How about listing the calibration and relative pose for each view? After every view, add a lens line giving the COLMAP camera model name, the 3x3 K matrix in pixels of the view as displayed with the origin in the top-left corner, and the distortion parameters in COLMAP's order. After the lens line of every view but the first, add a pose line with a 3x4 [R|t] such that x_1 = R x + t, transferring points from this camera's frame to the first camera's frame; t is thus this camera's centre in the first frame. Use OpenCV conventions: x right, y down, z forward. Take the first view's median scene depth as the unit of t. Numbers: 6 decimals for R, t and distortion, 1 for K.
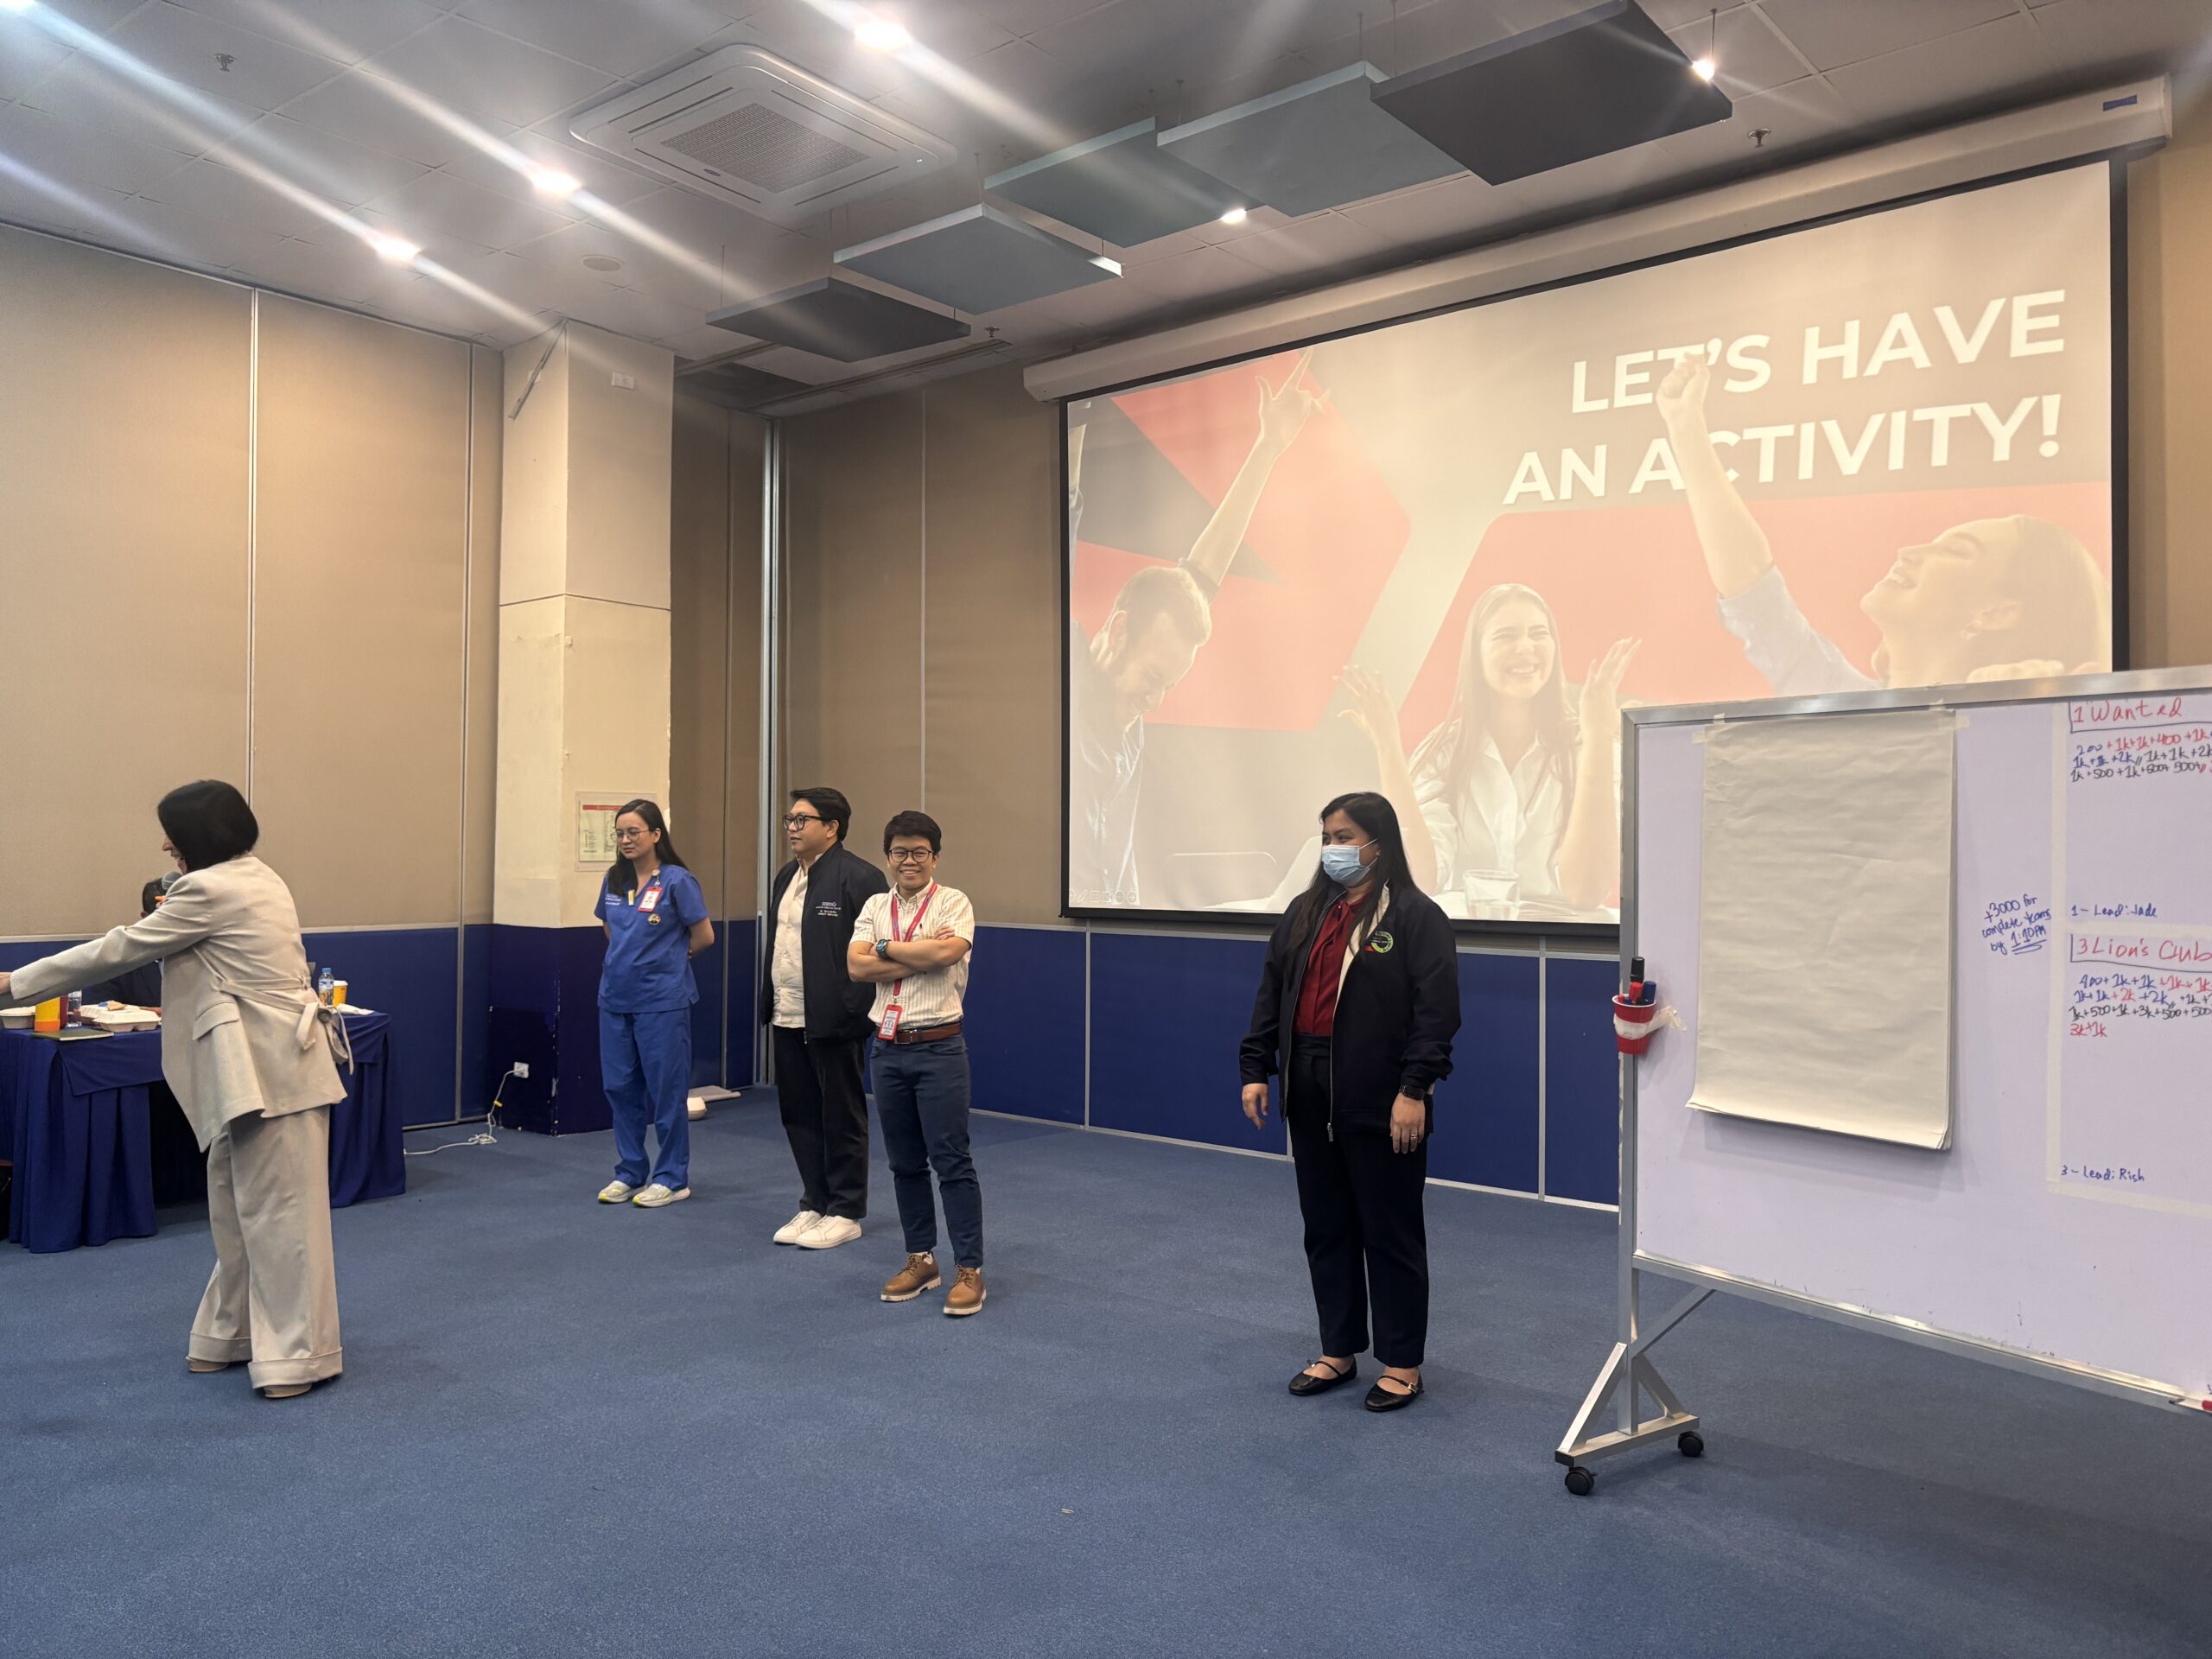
lens RADIAL K [[1728.4, 0, 1108.2], [0, 1728.4, 826.2], [0, 0, 1]] dist [0.033763, -0.004815]
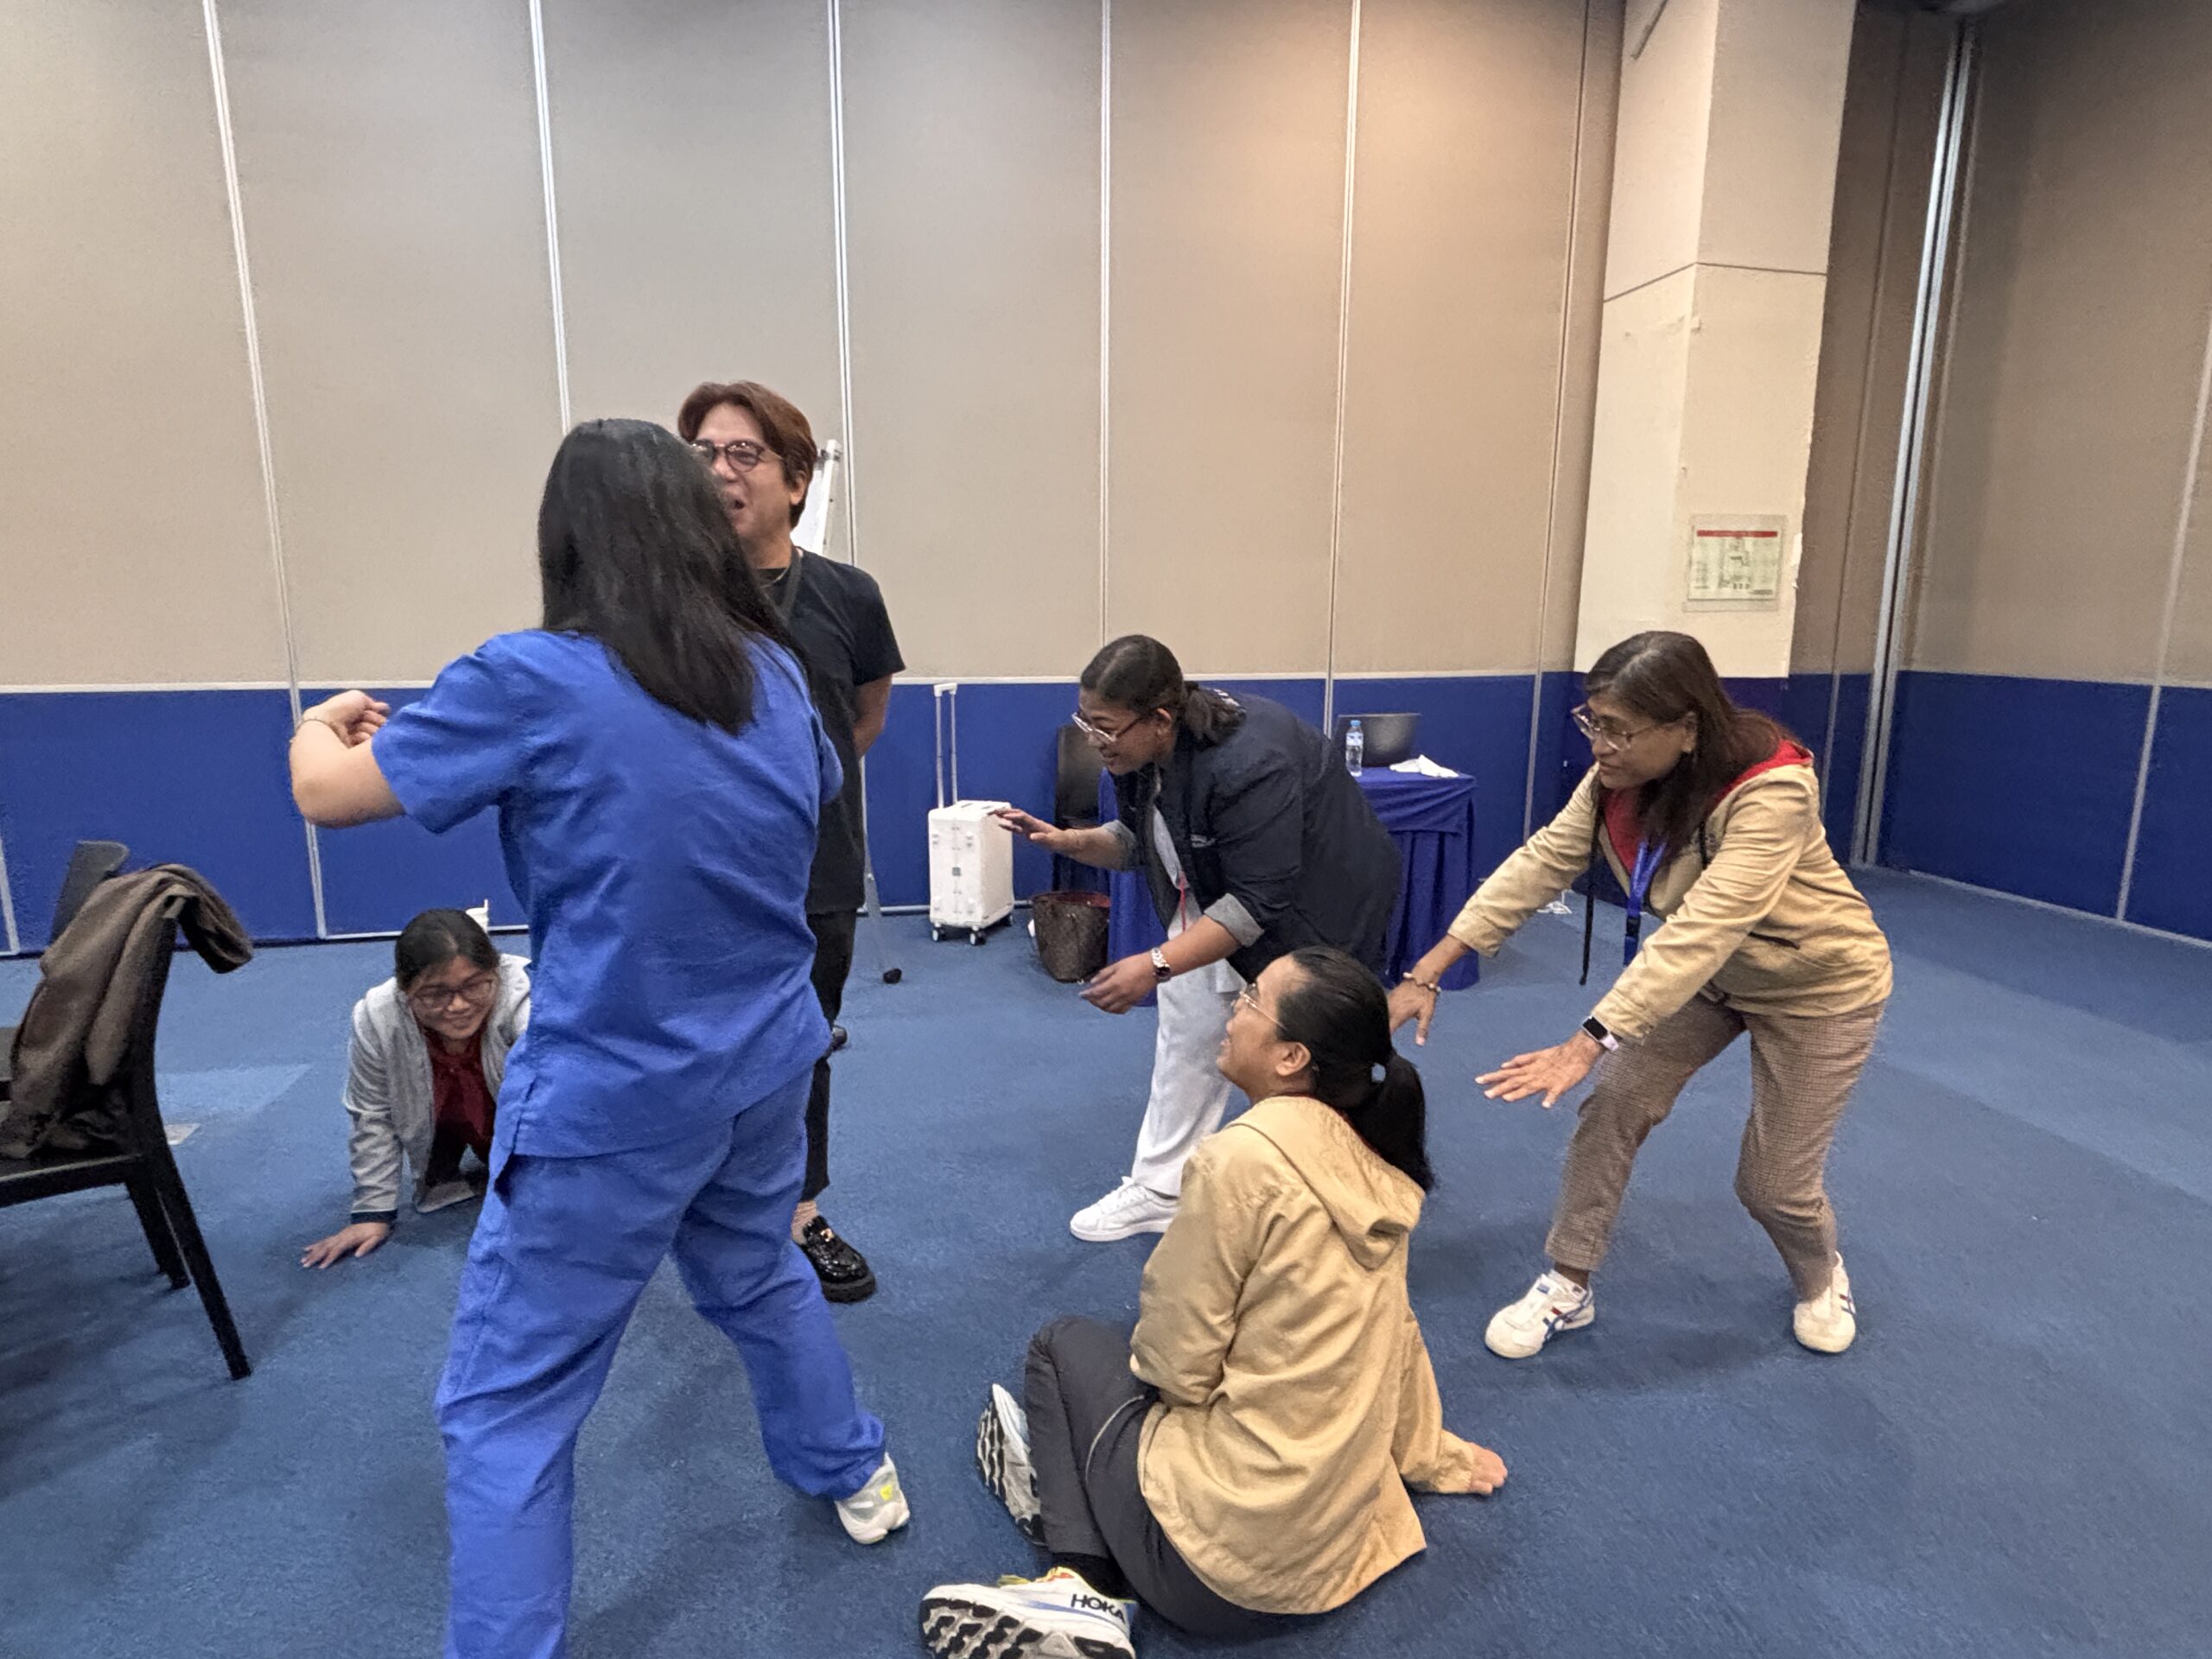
lens RADIAL K [[1138.1, 0, 1102.1], [0, 1138.1, 826.5], [0, 0, 1]] dist [-0.006834, -0.000498]
pose [[0.786076, 0.101635, -0.609717, -0.180463], [0.016175, 0.982670, 0.184657, 0.022117], [0.617918, -0.155017, 0.770810, 0.379747]]
